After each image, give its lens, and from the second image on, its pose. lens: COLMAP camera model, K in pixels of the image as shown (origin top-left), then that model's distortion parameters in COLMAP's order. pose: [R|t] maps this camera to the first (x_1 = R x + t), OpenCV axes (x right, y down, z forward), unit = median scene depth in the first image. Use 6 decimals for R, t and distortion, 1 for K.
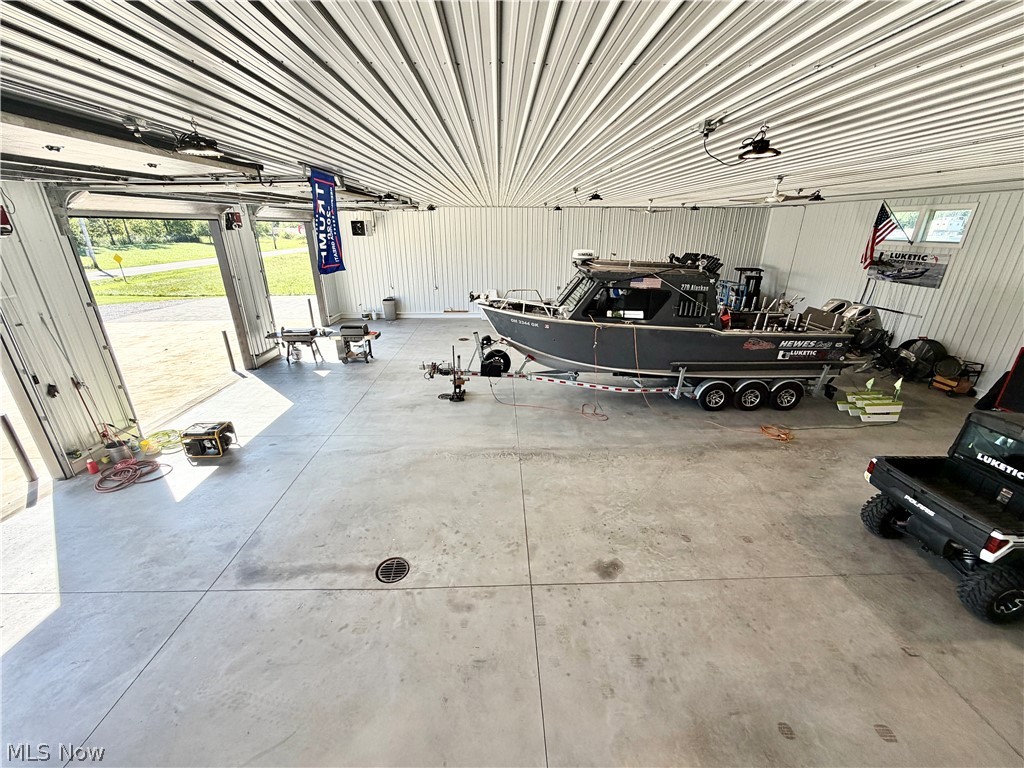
lens RADIAL K [[409.5, 0, 509.9], [0, 409.5, 383.0], [0, 0, 1]] dist [-0.003613, 0.000871]
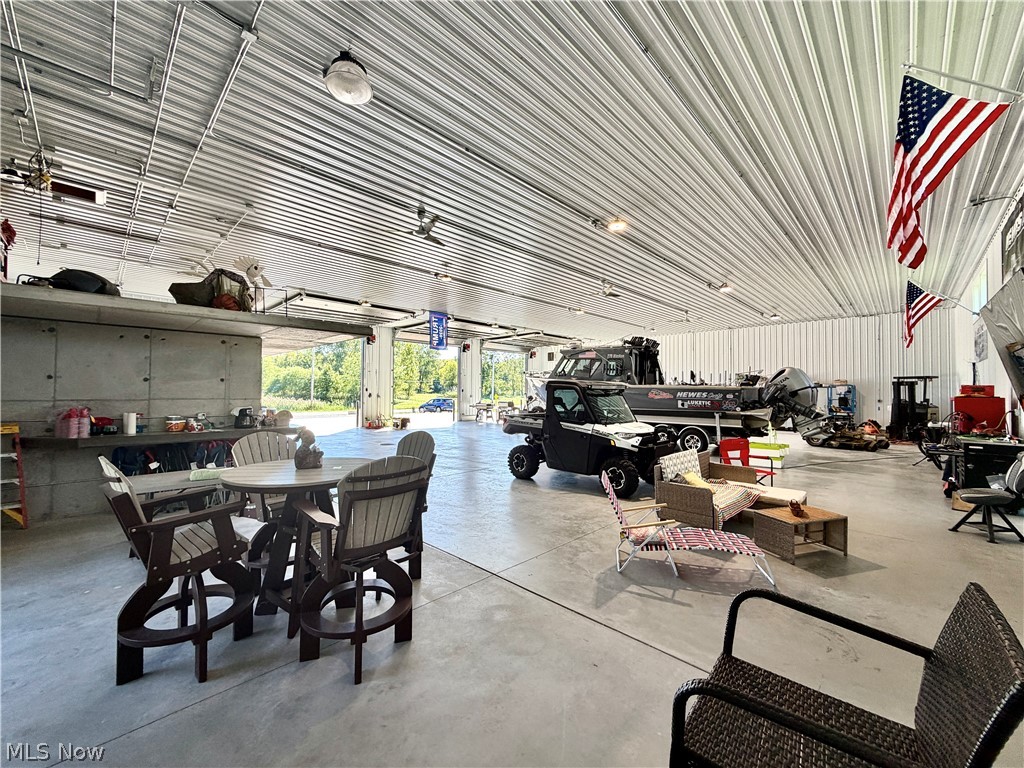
lens RADIAL K [[409.5, 0, 511.0], [0, 409.5, 385.9], [0, 0, 1]] dist [-0.003613, 0.000871]
pose [[0.697132, -0.007428, -0.716904, 1.196701], [-0.262583, 0.927819, -0.264955, 0.341156], [0.667126, 0.372956, 0.644862, -0.150285]]
